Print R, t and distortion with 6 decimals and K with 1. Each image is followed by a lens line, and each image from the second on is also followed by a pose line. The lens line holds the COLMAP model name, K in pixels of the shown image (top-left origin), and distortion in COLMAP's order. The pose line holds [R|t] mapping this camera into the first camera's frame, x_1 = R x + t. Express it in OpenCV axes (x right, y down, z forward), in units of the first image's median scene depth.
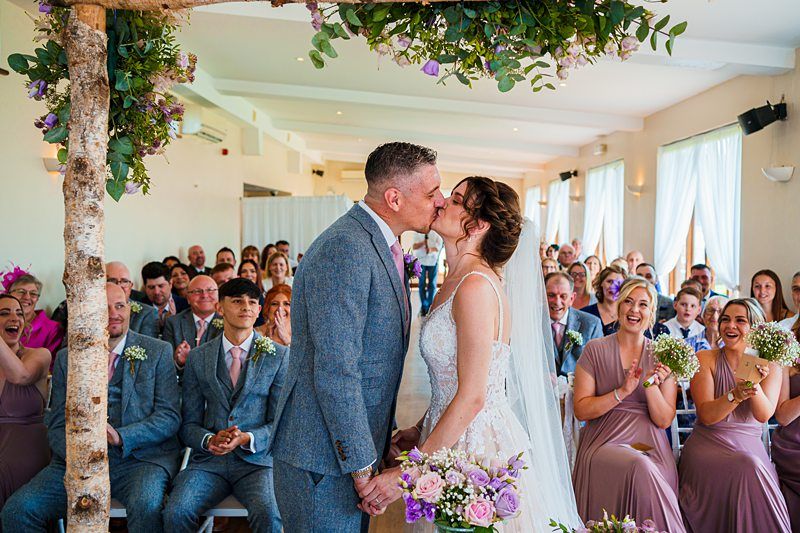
lens RADIAL K [[1247.7, 0, 399.1], [0, 1247.7, 283.7], [0, 0, 1]] dist [-0.056860, 0.174048]
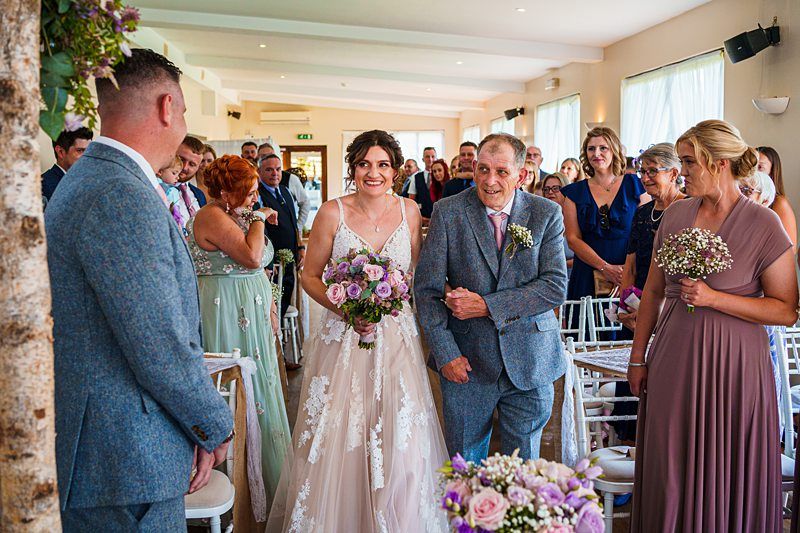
lens RADIAL K [[1247.7, 0, 399.1], [0, 1247.7, 283.7], [0, 0, 1]] dist [-0.056860, 0.174048]
pose [[0.995202, -0.025469, 0.094473, -0.096067], [0.021494, 0.998850, 0.042853, -0.008470], [-0.095456, -0.040617, 0.994605, 0.246732]]
